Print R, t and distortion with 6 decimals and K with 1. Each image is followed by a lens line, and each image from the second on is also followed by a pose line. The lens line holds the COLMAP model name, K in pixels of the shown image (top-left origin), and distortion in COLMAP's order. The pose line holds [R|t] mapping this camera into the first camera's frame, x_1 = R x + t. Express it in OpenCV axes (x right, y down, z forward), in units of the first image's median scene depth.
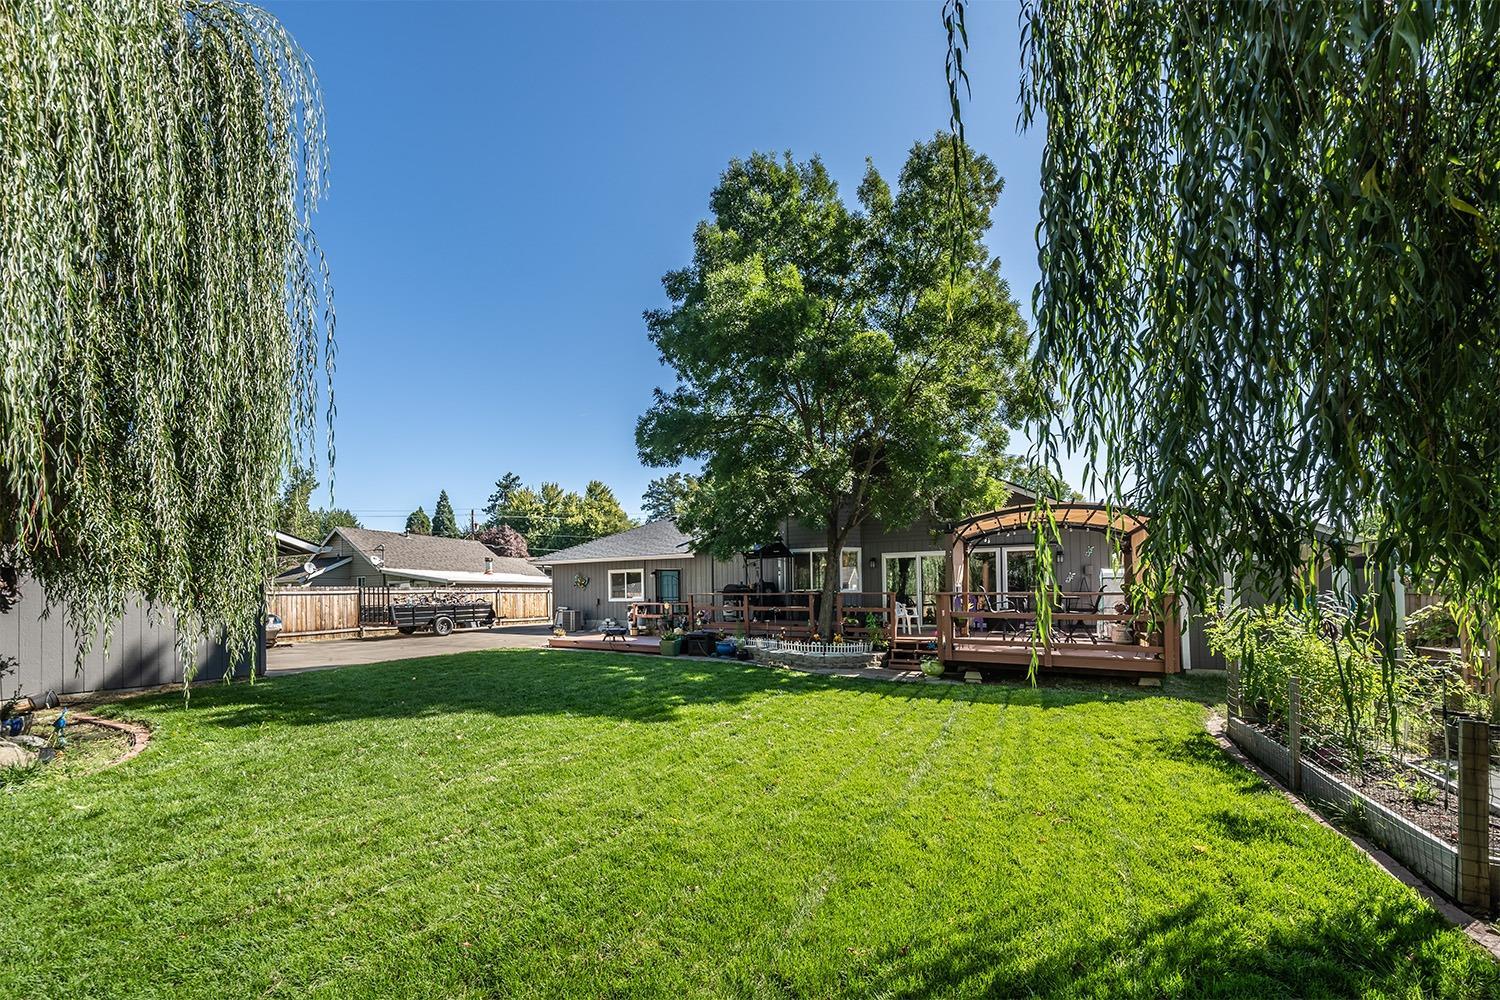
lens RADIAL K [[545.0, 0, 712.3], [0, 545.0, 593.1], [0, 0, 1]] dist [-0.000098, -0.000018]
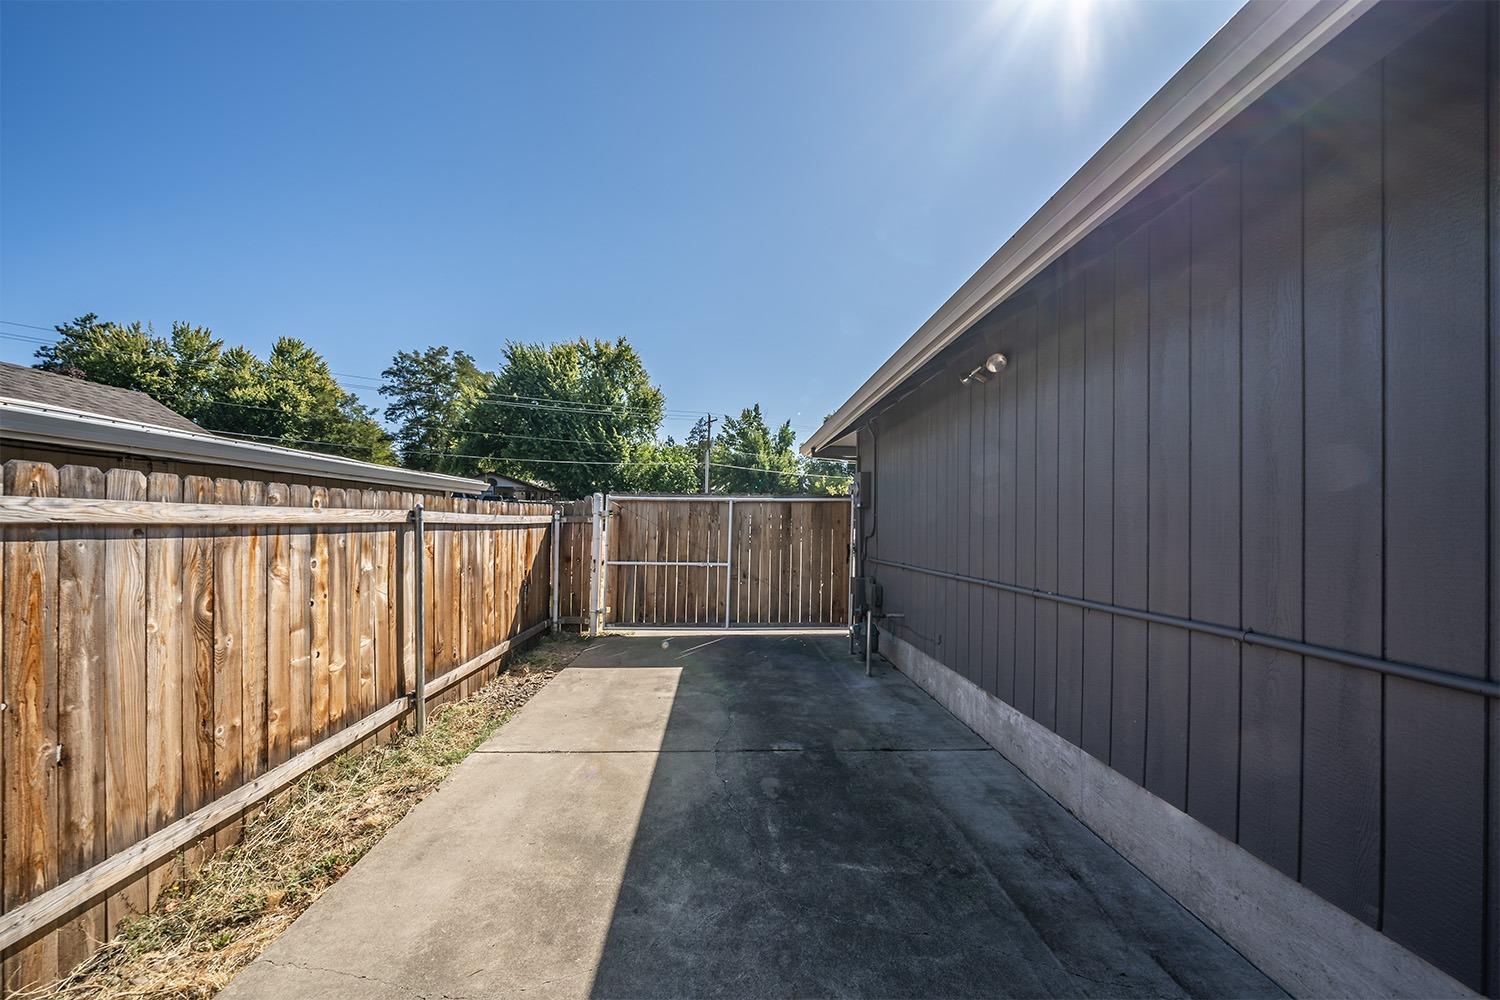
lens RADIAL K [[533.0, 0, 743.6], [0, 533.0, 516.4], [0, 0, 1]] dist [-0.001556, -0.000171]
pose [[0.861183, 0.016184, 0.508038, -0.080743], [-0.012750, 0.999866, -0.010239, -0.000870], [-0.508136, 0.002340, 0.861274, 0.226646]]
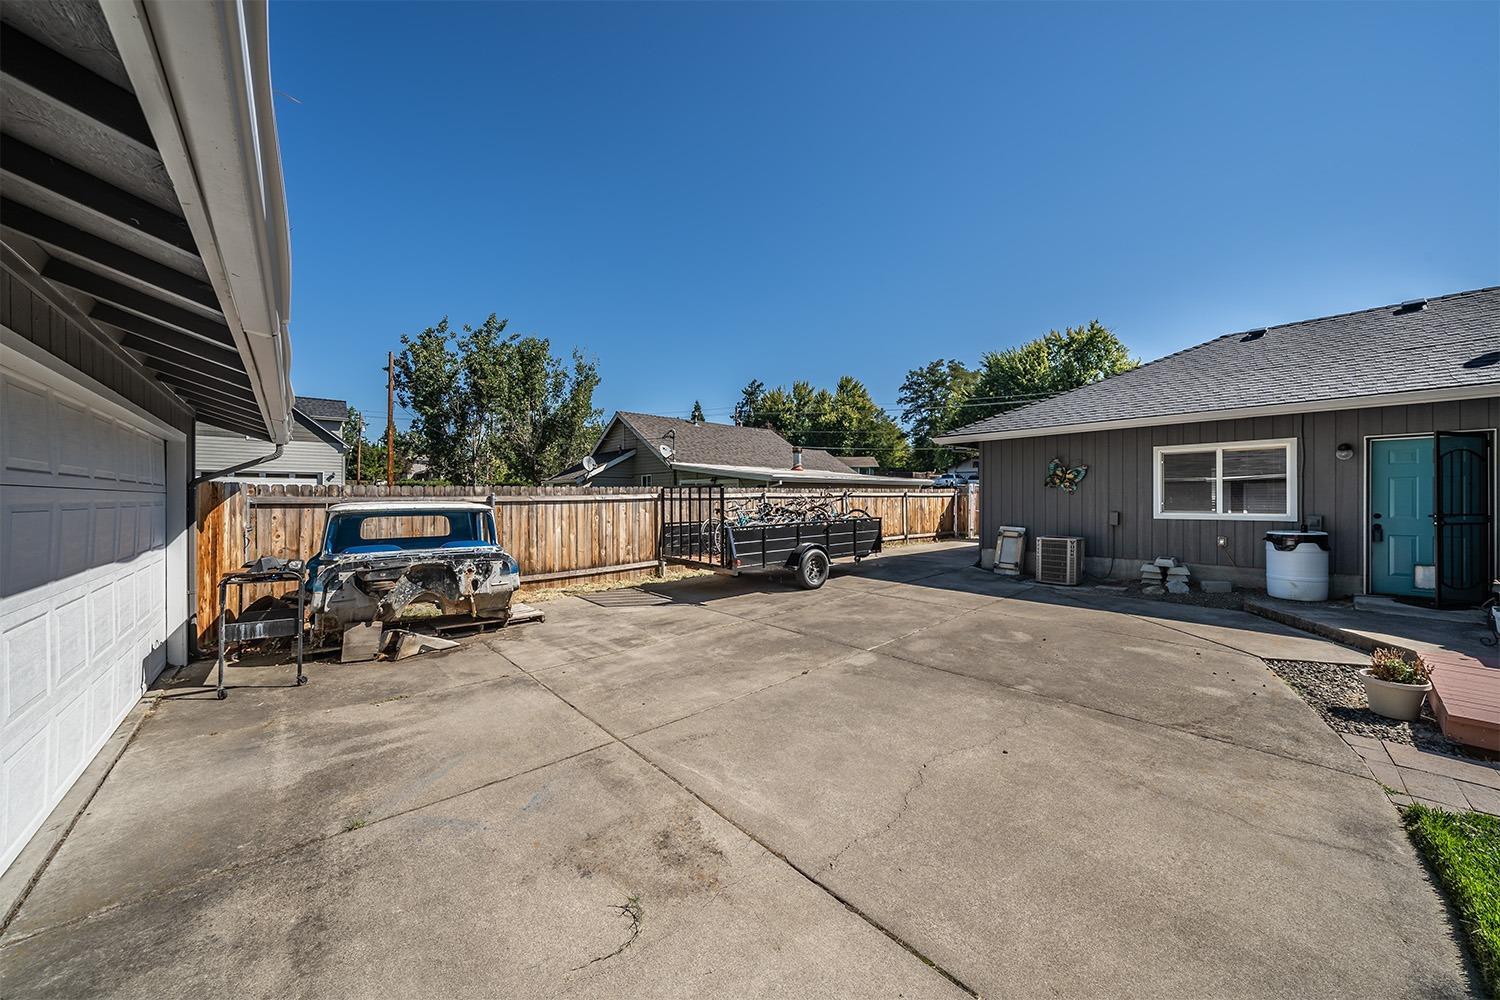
lens RADIAL K [[518.6, 0, 749.4], [0, 518.6, 495.3], [0, 0, 1]] dist [-0.000685, -0.000026]
pose [[0.940054, 0.000588, -0.341024, -0.072159], [0.000079, 0.999998, 0.001943, -0.000853], [0.341025, -0.001854, 0.940052, 0.101608]]
